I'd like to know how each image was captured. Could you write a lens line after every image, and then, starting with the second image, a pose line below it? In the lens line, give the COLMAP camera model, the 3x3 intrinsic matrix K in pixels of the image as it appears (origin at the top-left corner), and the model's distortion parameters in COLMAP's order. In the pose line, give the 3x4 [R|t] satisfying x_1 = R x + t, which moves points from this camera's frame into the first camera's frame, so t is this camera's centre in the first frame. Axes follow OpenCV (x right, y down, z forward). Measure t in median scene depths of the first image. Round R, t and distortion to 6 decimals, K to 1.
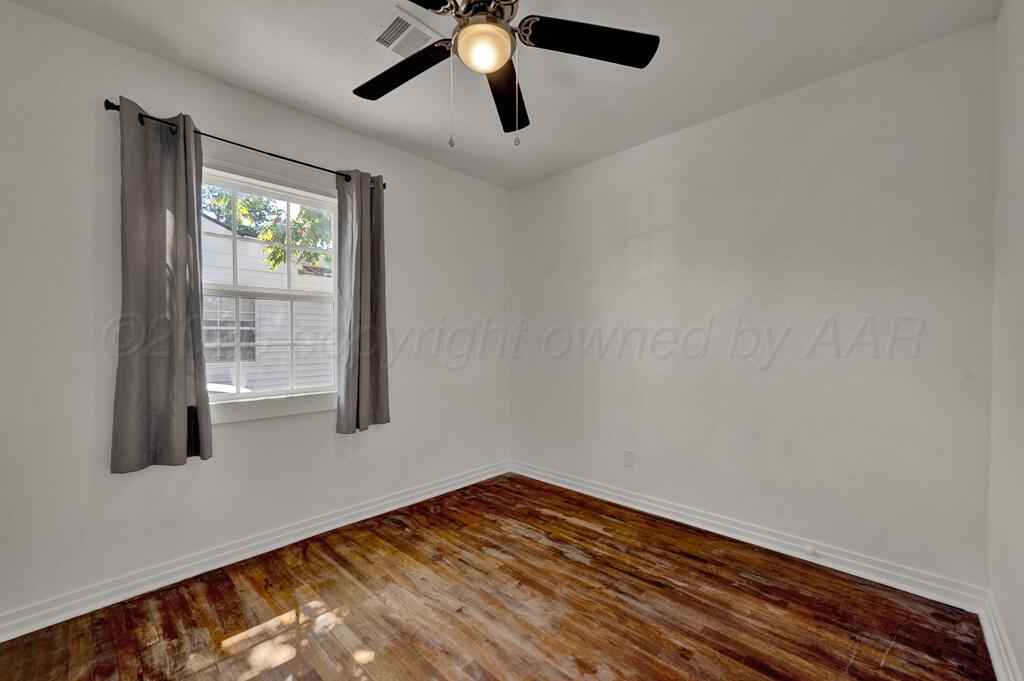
lens RADIAL K [[407.9, 0, 514.1], [0, 407.9, 343.6], [0, 0, 1]] dist [0.000566, 0.000025]
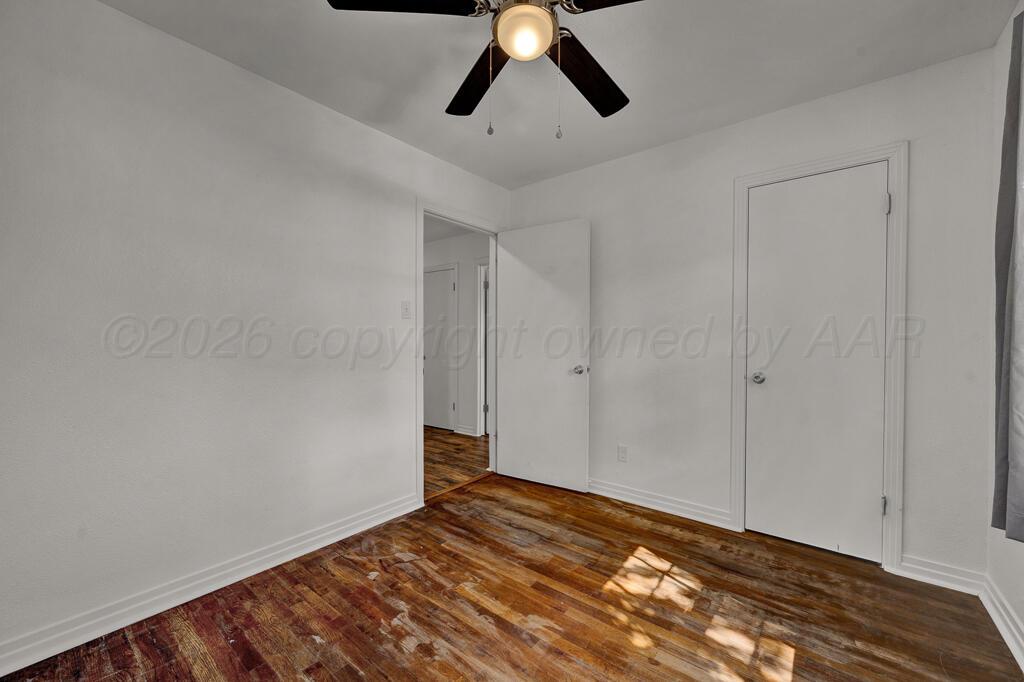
lens RADIAL K [[406.9, 0, 514.8], [0, 406.9, 340.2], [0, 0, 1]] dist [-0.002039, 0.001309]
pose [[-0.995619, 0.002047, -0.093483, 0.040544], [0.001762, 0.999994, 0.003137, -0.010905], [0.093489, 0.002959, -0.995616, 2.002529]]
